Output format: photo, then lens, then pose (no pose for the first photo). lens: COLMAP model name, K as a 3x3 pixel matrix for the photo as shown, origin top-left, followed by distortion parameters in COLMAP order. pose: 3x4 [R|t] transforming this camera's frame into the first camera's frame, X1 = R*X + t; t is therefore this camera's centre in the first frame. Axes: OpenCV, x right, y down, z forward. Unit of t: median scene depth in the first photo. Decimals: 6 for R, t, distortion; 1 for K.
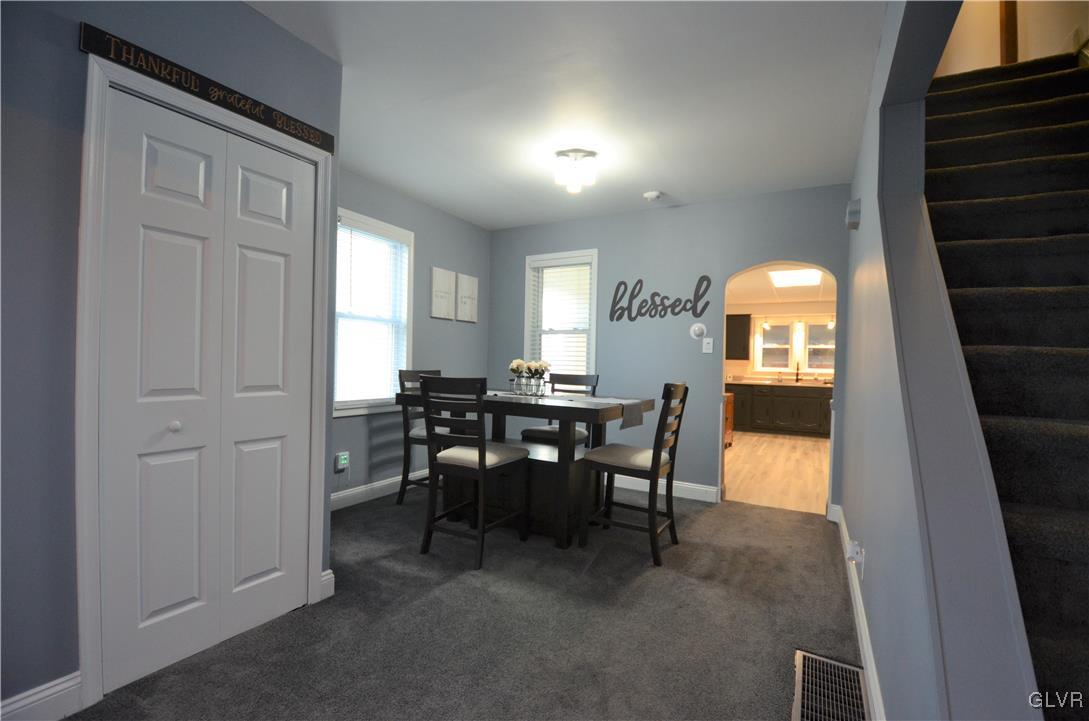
lens RADIAL K [[480.4, 0, 547.6], [0, 480.4, 363.9], [0, 0, 1]] dist [-0.014324, -0.000708]
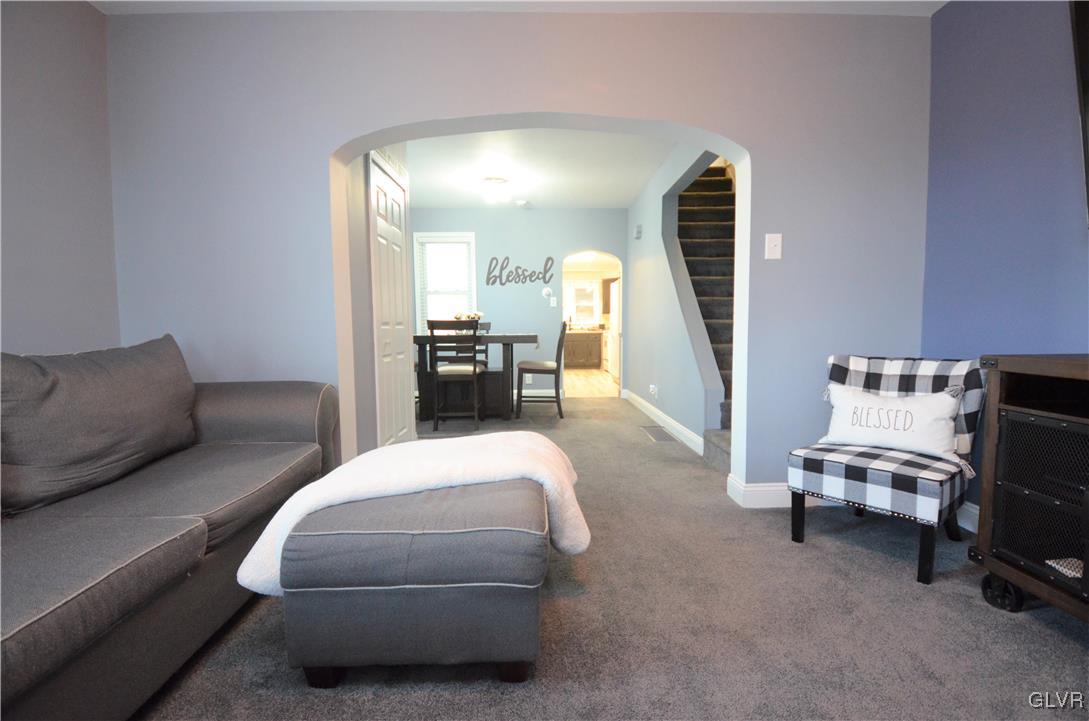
lens RADIAL K [[480.4, 0, 552.5], [0, 480.4, 359.9], [0, 0, 1]] dist [-0.014324, -0.000708]
pose [[0.870269, -0.064208, 0.488374, -0.430904], [0.030087, 0.996546, 0.077405, 0.028510], [-0.491657, -0.052669, 0.869194, -0.364631]]
